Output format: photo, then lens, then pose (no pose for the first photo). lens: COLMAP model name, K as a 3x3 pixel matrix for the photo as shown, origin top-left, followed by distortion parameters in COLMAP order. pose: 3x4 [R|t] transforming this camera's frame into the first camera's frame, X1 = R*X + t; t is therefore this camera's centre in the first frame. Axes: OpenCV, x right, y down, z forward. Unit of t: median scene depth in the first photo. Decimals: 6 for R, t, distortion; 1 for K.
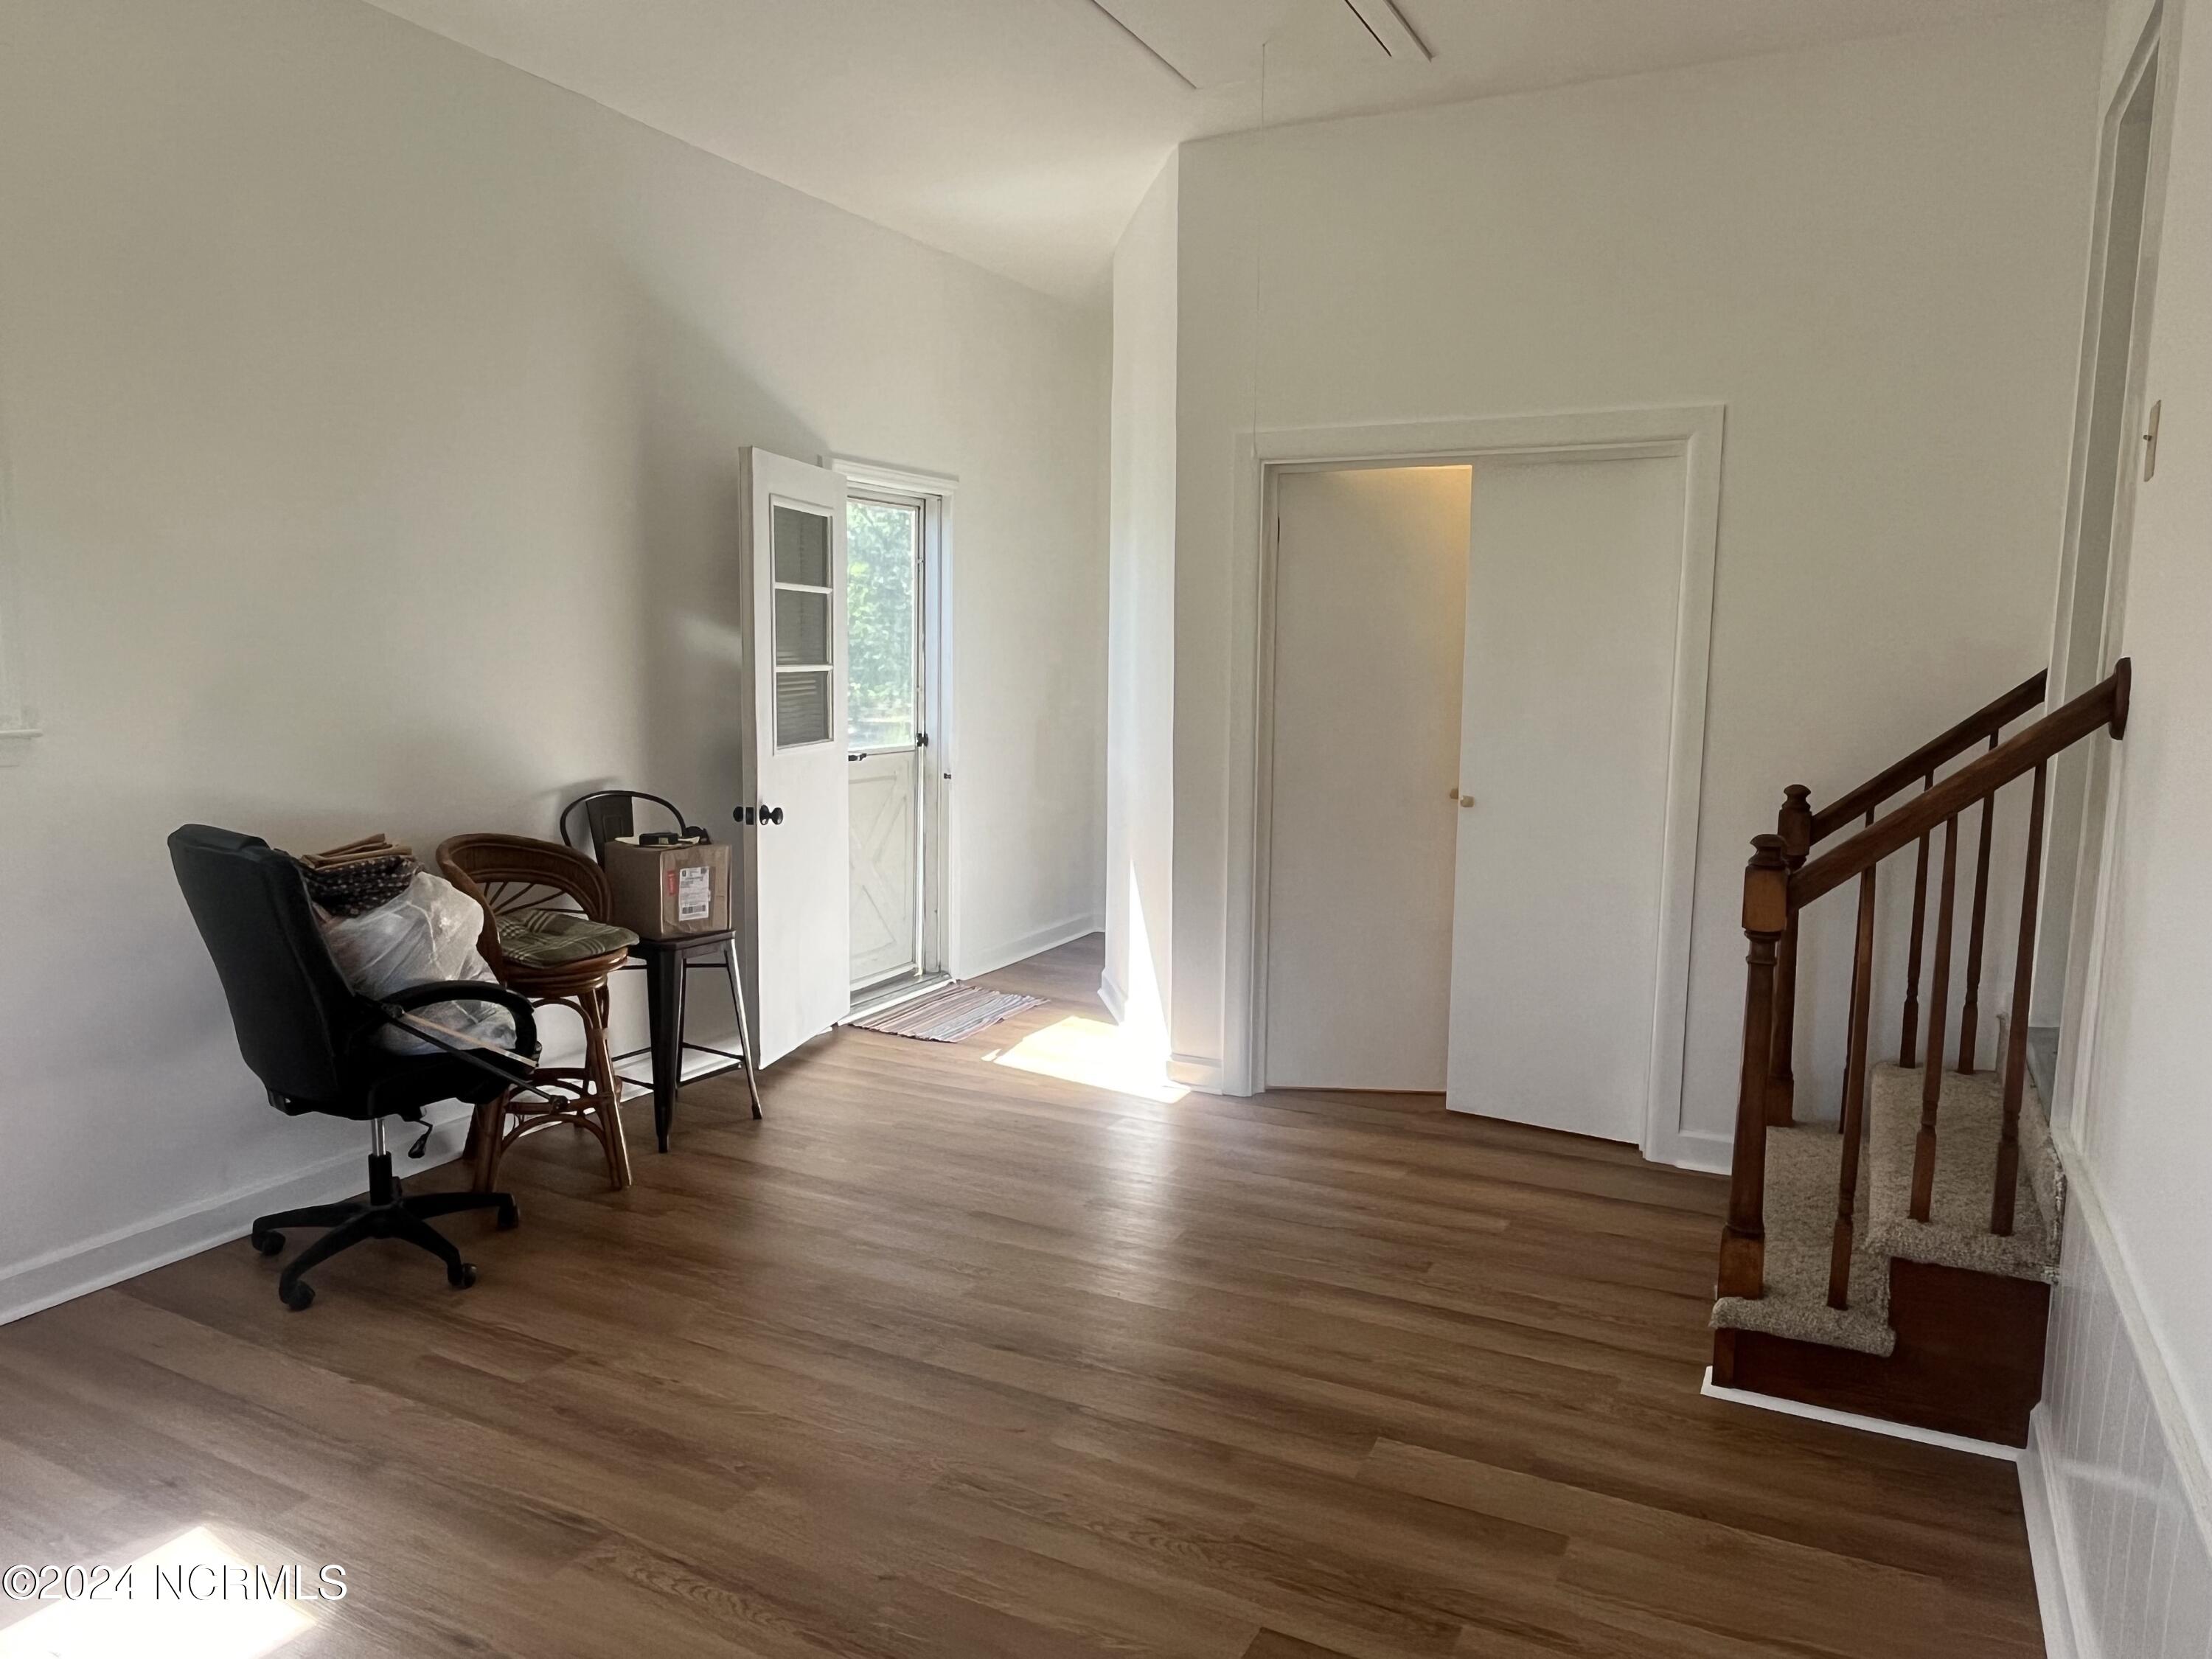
lens RADIAL K [[1482.9, 0, 1105.9], [0, 1482.9, 824.7], [0, 0, 1]] dist [-0.001565, 0.004434]
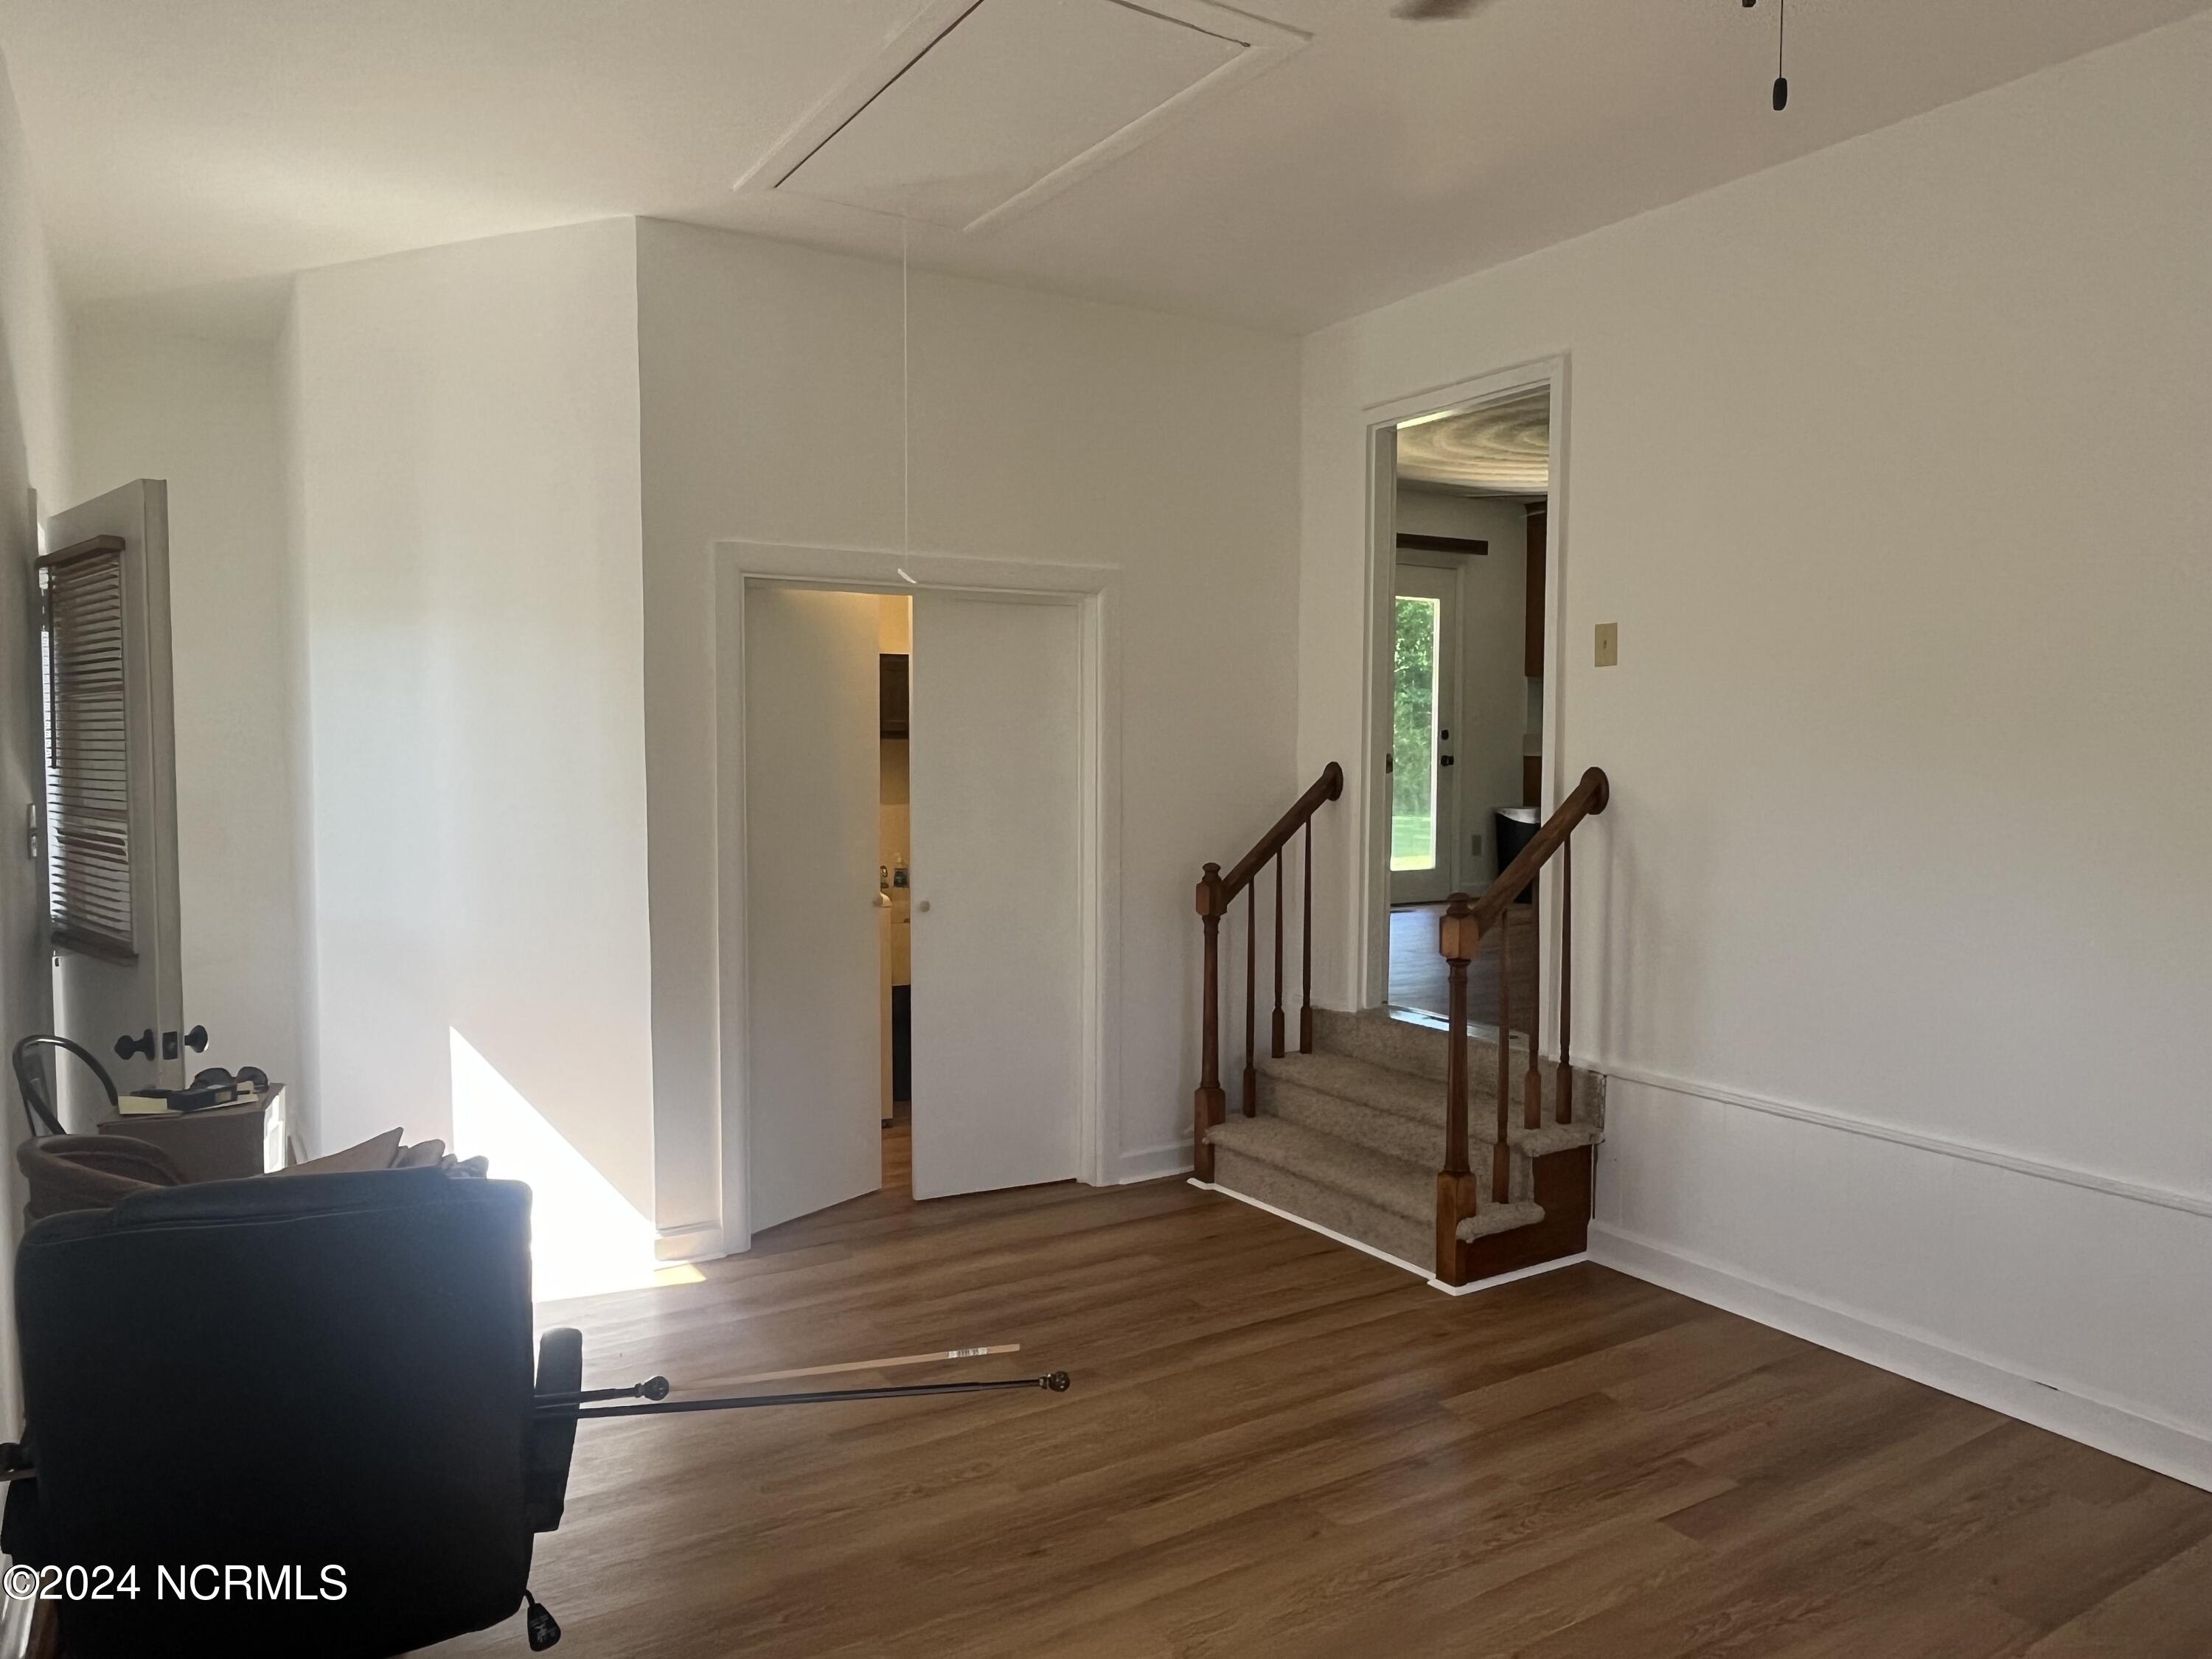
lens RADIAL K [[1482.9, 0, 1098.6], [0, 1482.9, 827.0], [0, 0, 1]] dist [-0.001565, 0.004434]
pose [[0.522462, -0.058491, 0.850654, -0.835863], [0.108918, 0.994050, 0.001455, -0.083921], [-0.845677, 0.091891, 0.525724, 0.455987]]
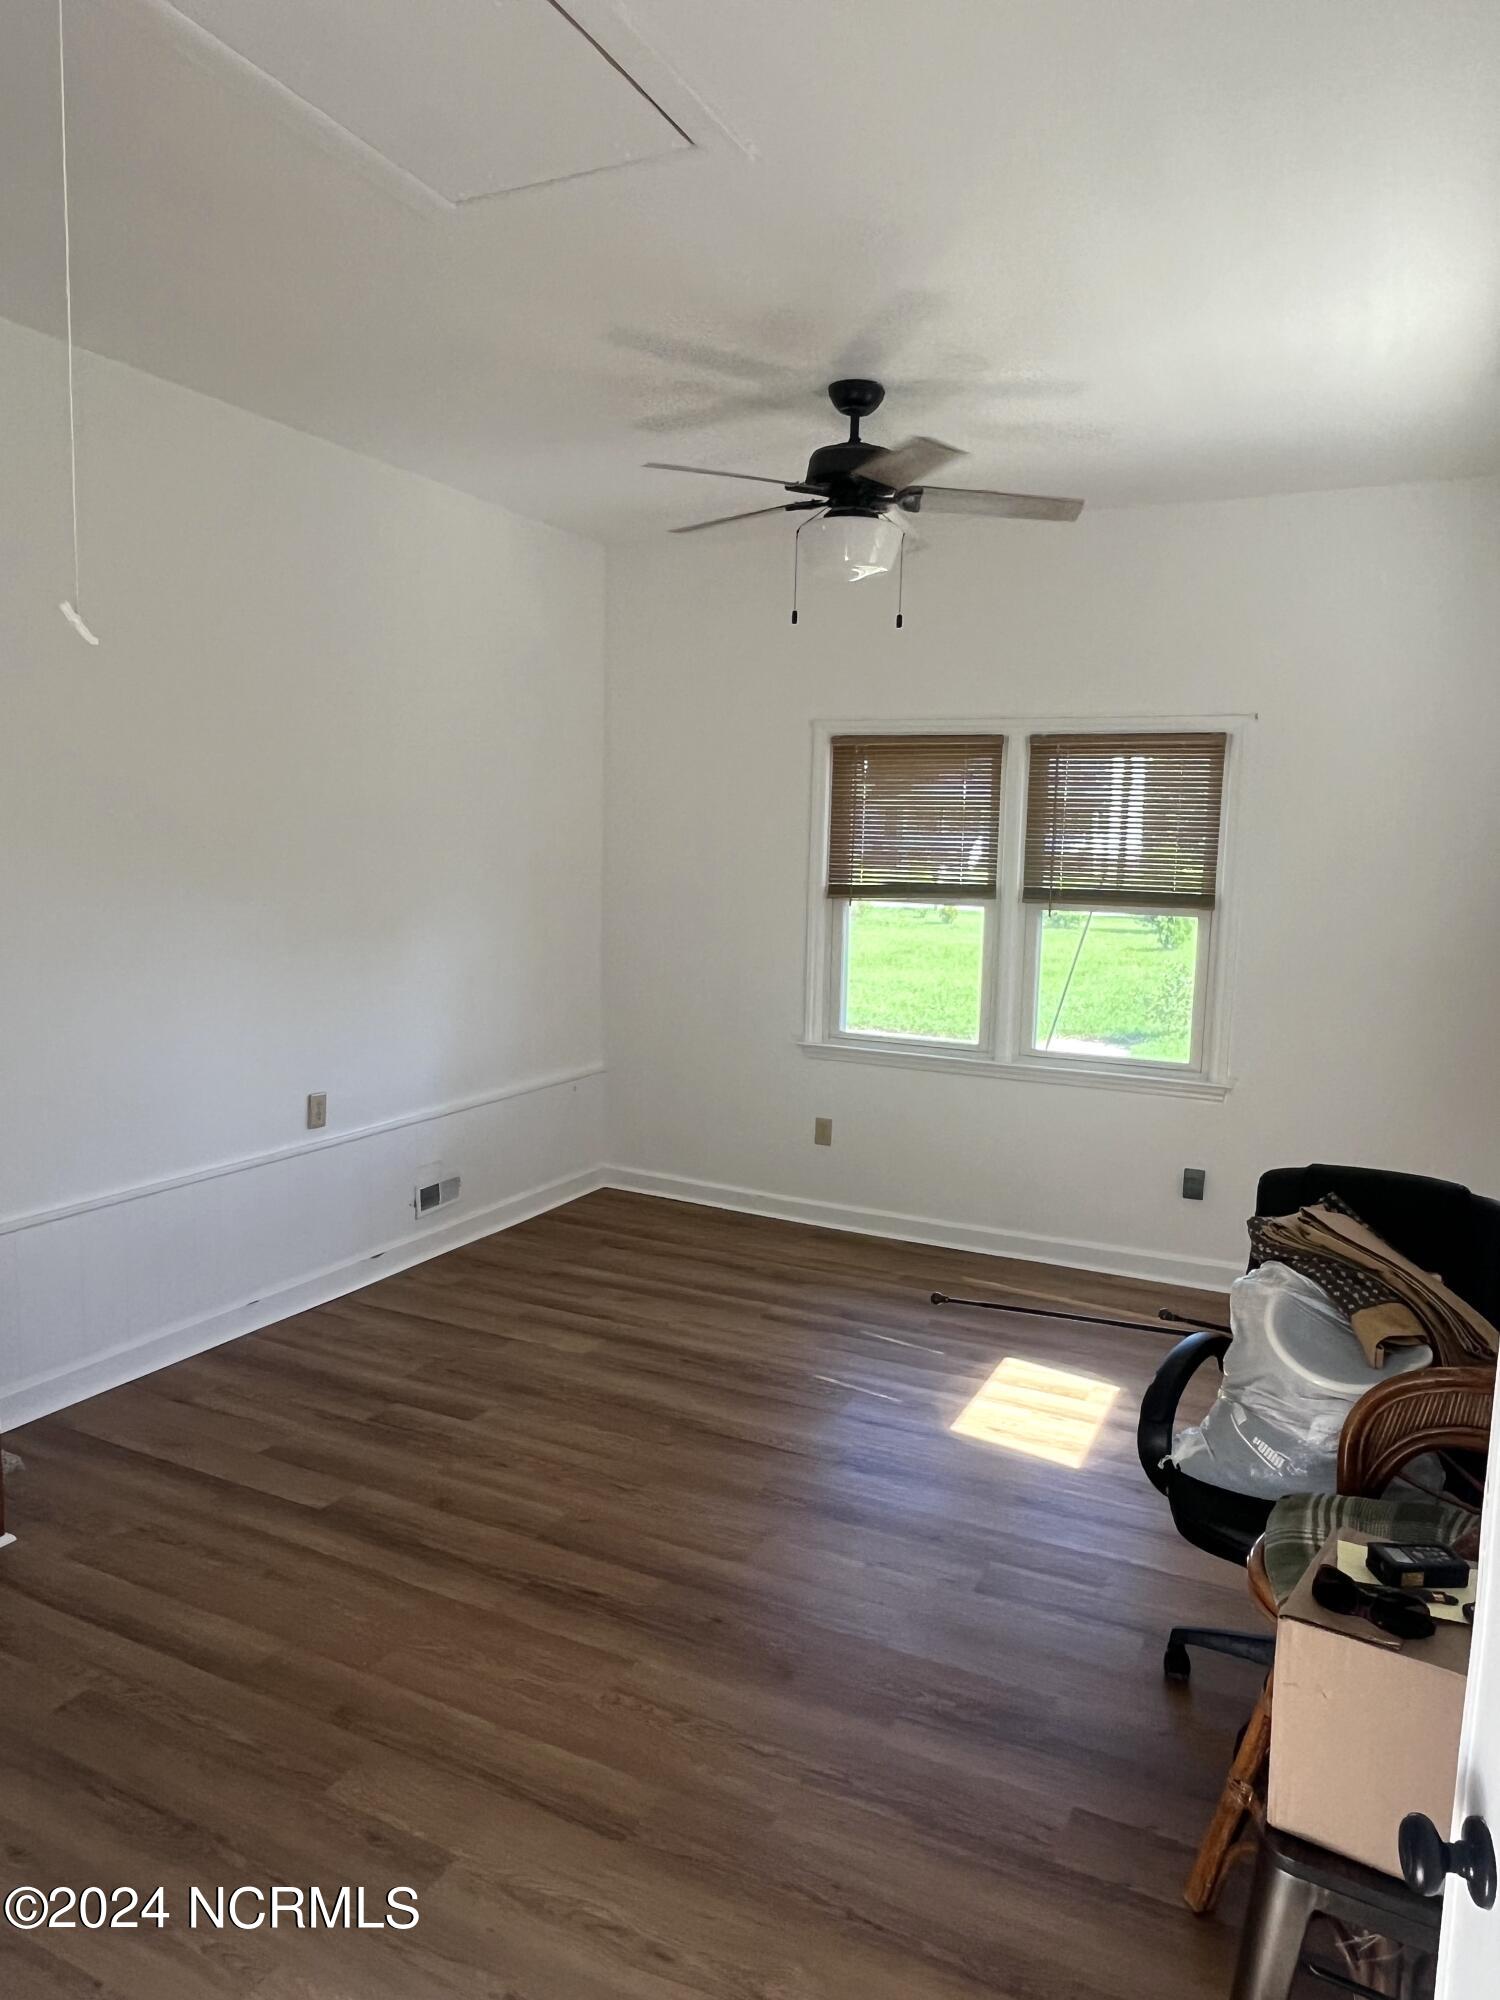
lens RADIAL K [[1340.8, 0, 740.6], [0, 1340.8, 1000.5], [0, 0, 1]] dist [-0.001565, 0.004434]
pose [[-0.998223, -0.048616, -0.034464, -0.116824], [-0.055356, 0.970625, 0.234144, -0.297975], [0.022069, 0.235635, -0.971591, 1.764966]]
